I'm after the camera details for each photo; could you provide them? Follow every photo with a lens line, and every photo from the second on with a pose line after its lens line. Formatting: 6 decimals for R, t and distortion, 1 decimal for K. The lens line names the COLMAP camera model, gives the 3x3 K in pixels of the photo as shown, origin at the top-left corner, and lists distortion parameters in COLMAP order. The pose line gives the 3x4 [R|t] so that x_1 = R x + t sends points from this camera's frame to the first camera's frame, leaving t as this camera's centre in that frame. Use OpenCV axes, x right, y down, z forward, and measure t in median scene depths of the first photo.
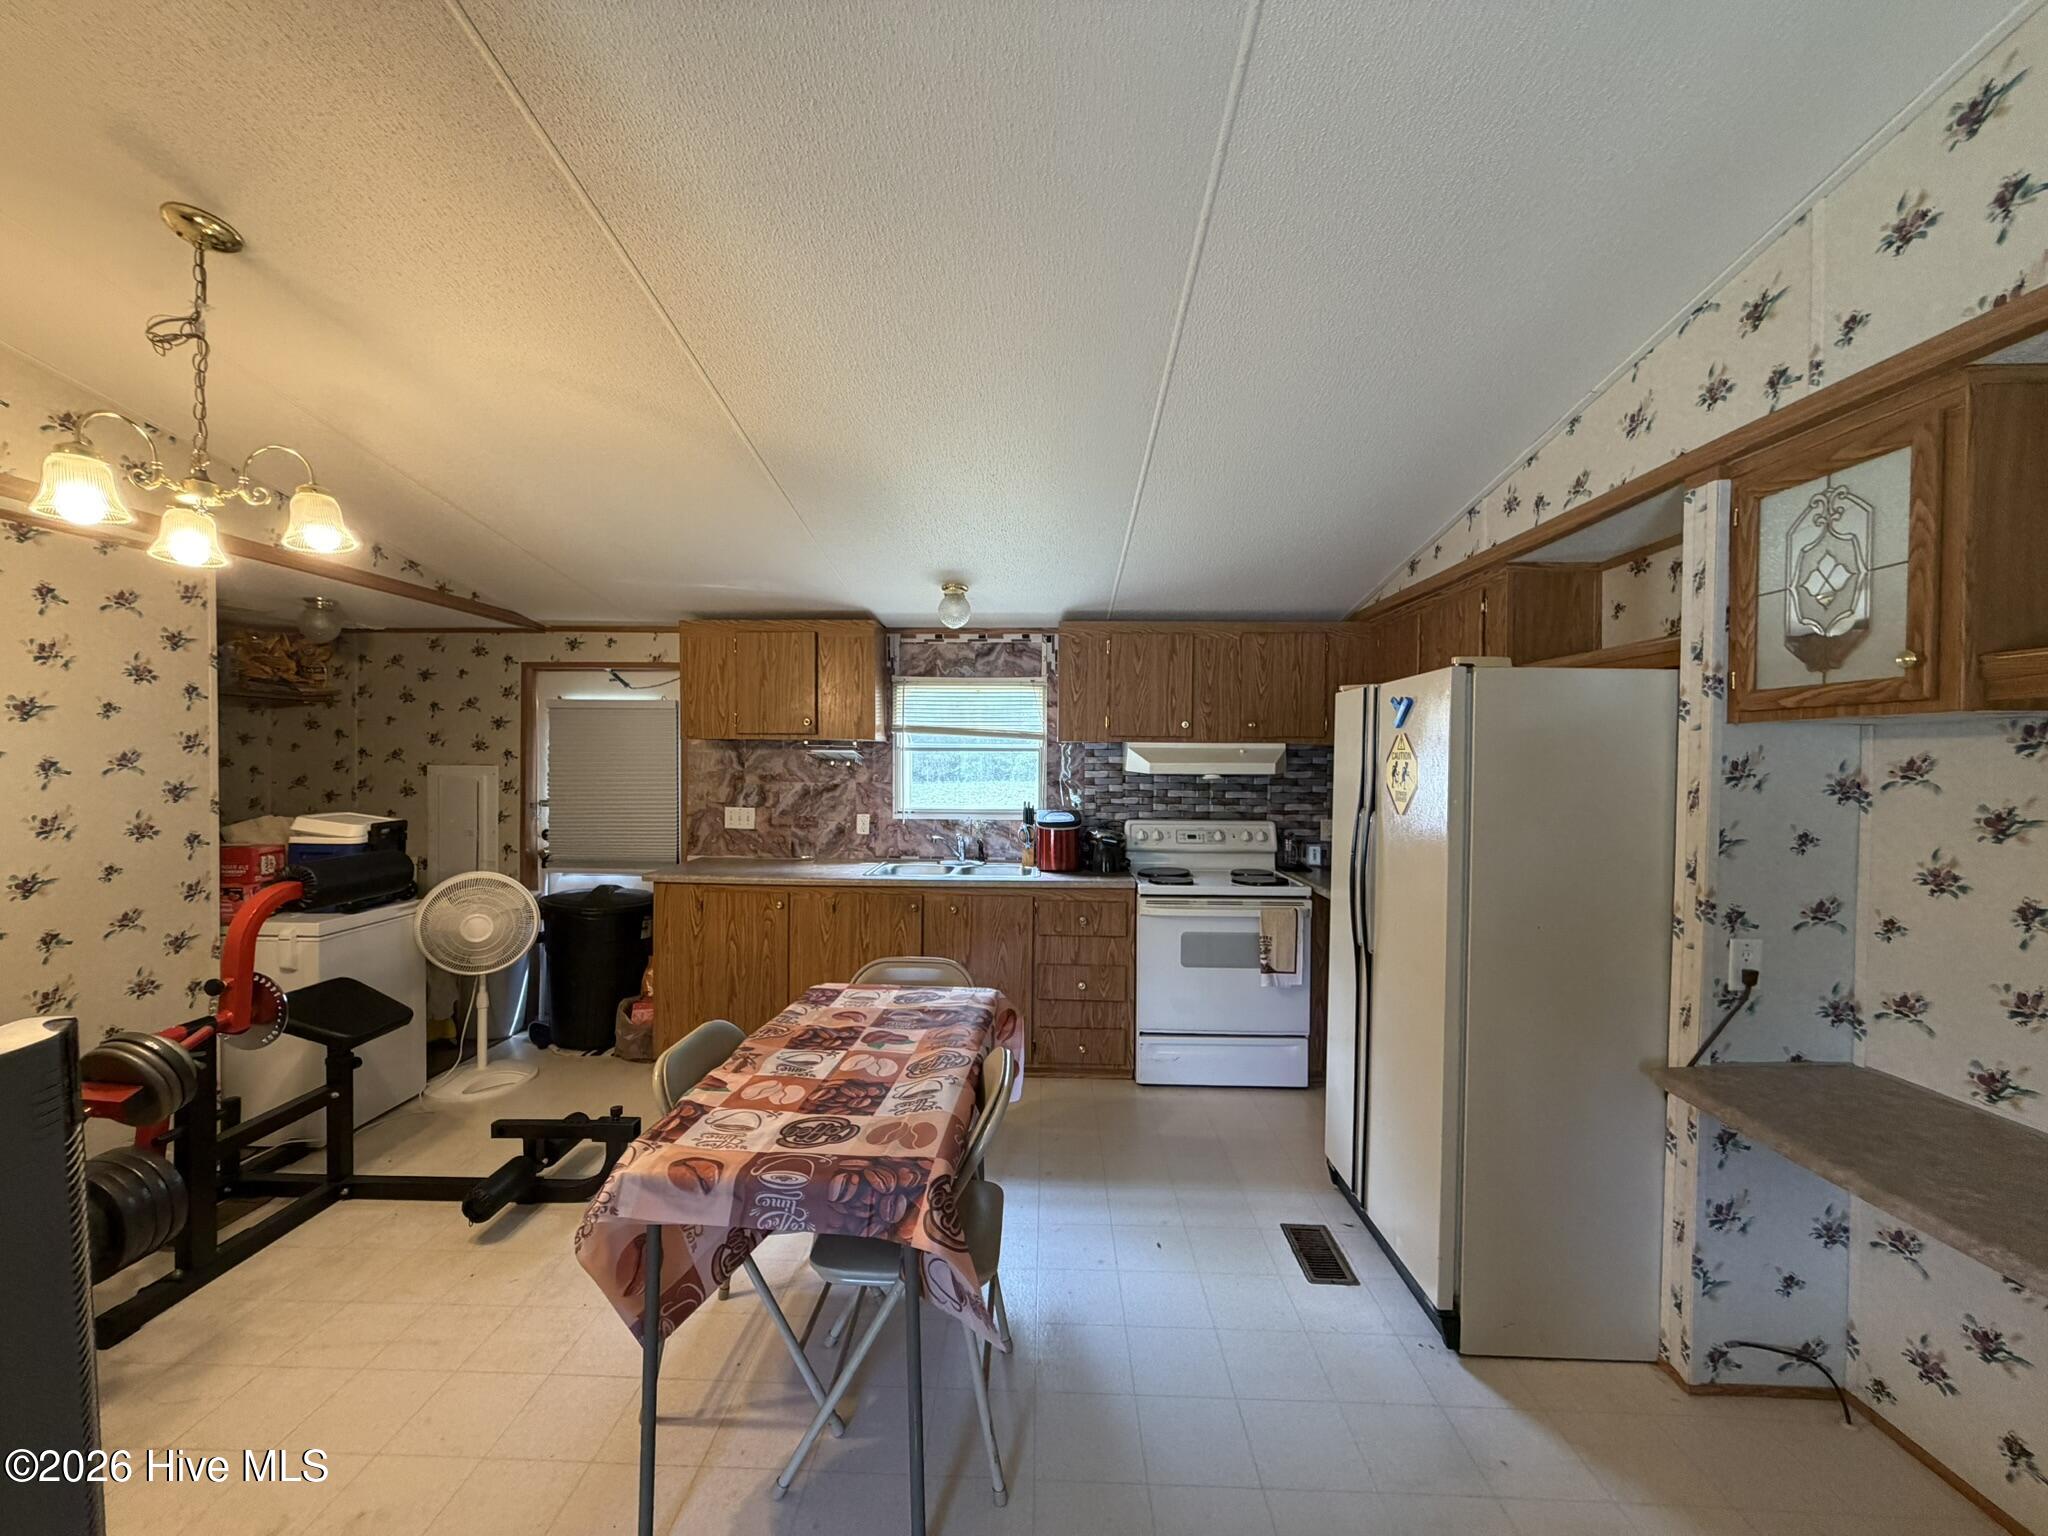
lens RADIAL K [[819.5, 0, 1017.3], [0, 819.5, 767.4], [0, 0, 1]] dist [-0.000283, 0.000600]
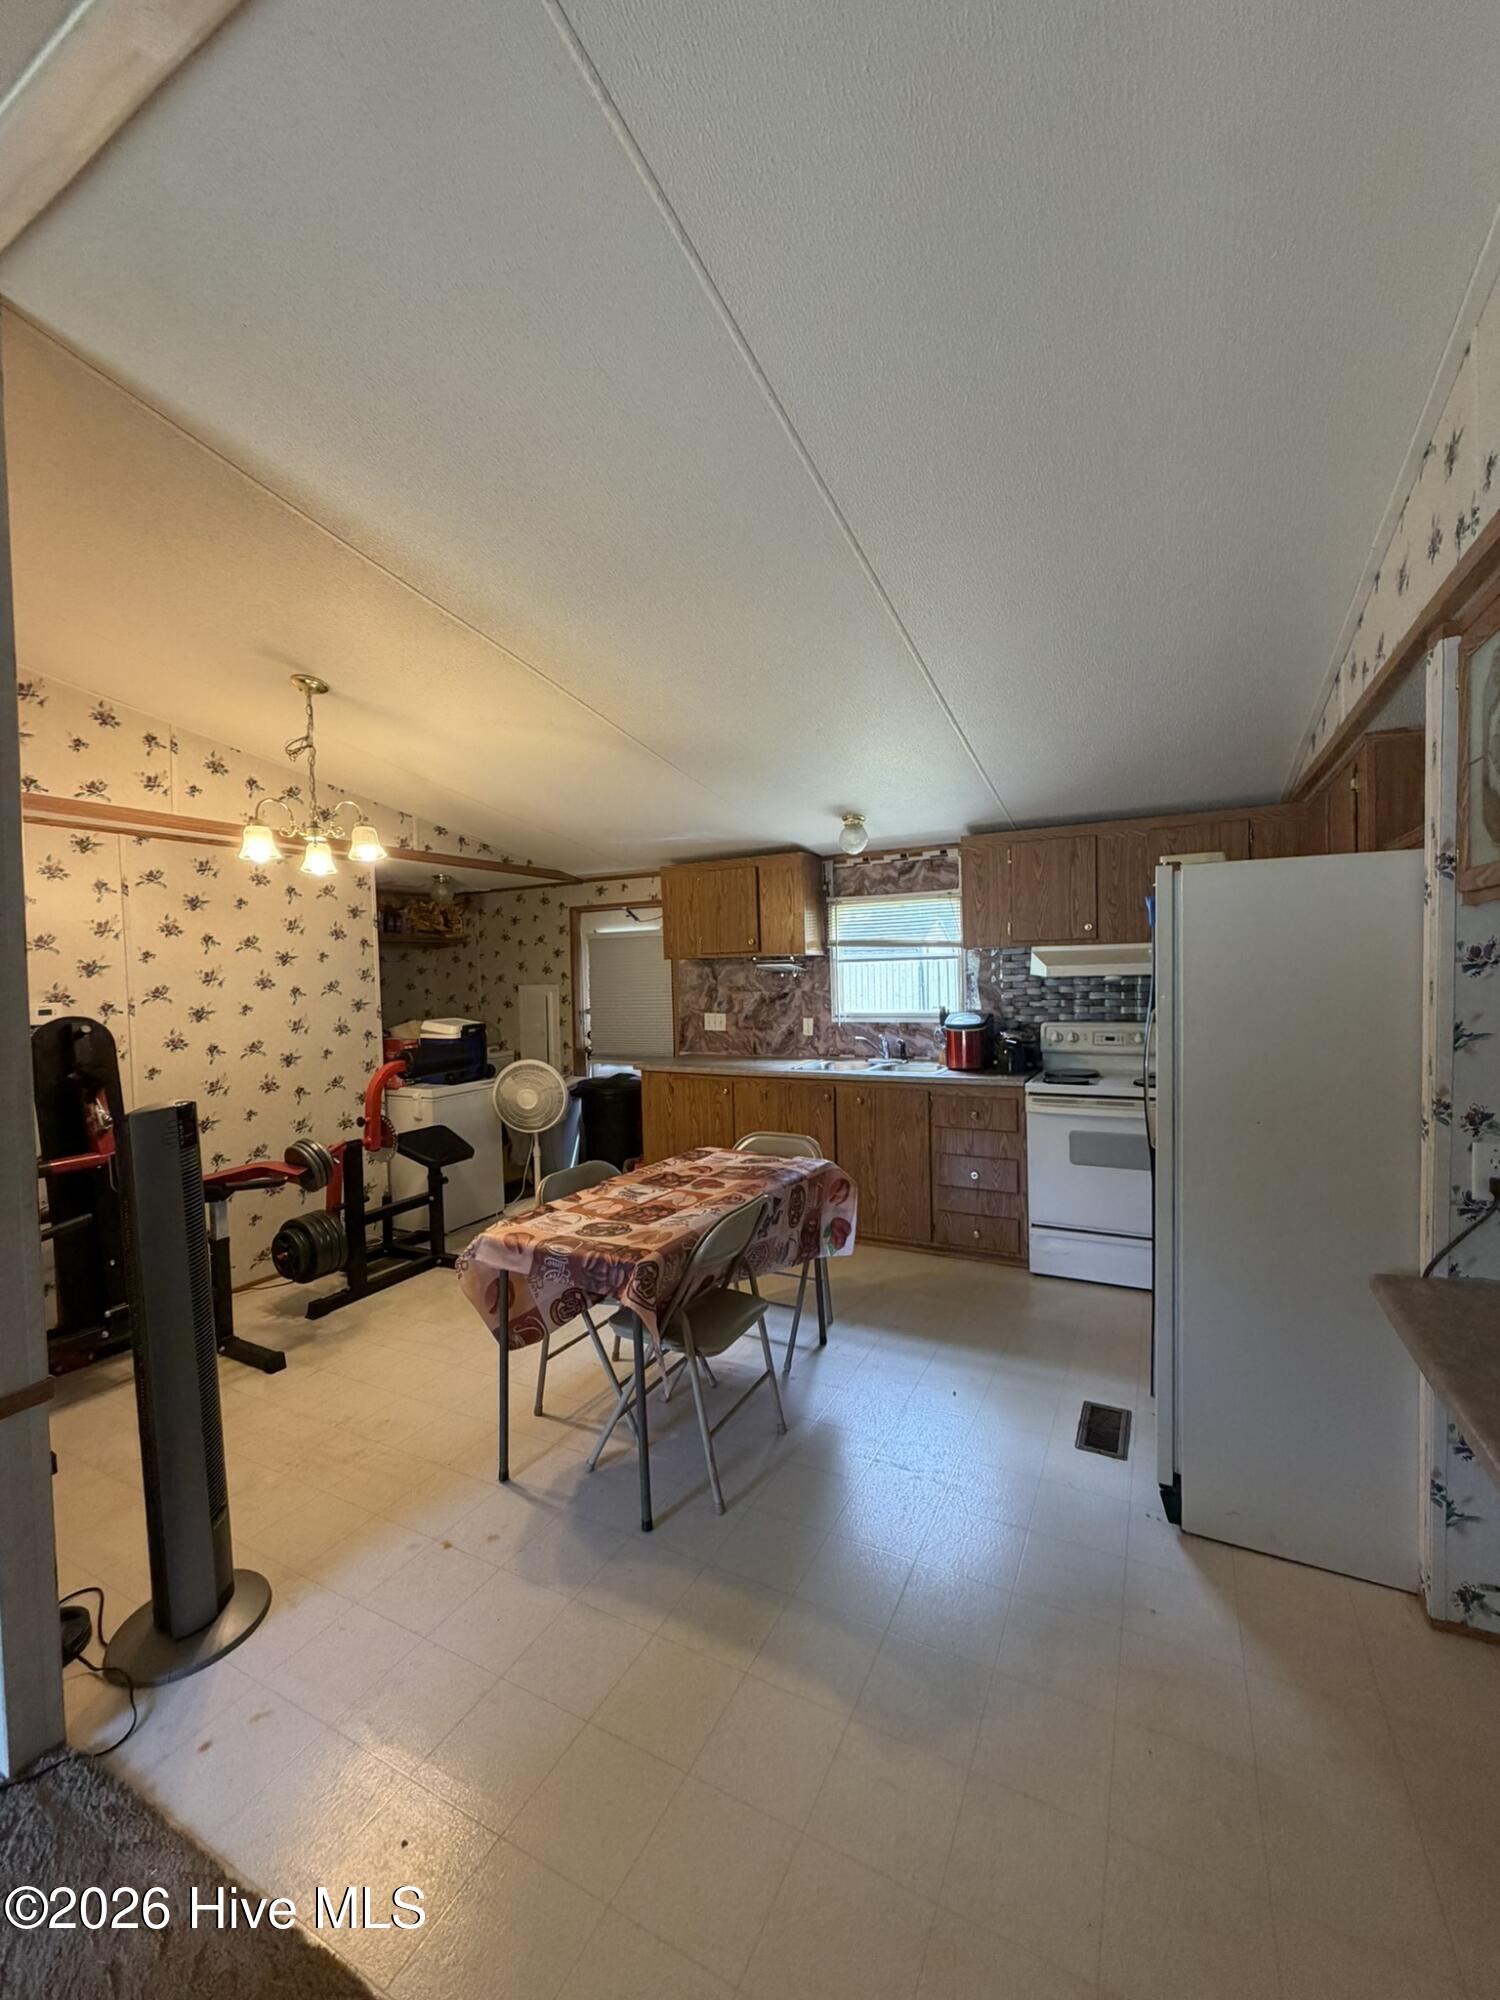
lens RADIAL K [[801.2, 0, 747.4], [0, 801.2, 992.3], [0, 0, 1]] dist [0.003134, 0.000048]
pose [[0.900427, -0.020106, -0.434541, 0.256562], [0.028049, 0.999536, 0.011874, 0.004681], [0.434101, -0.022880, 0.900574, -0.069813]]
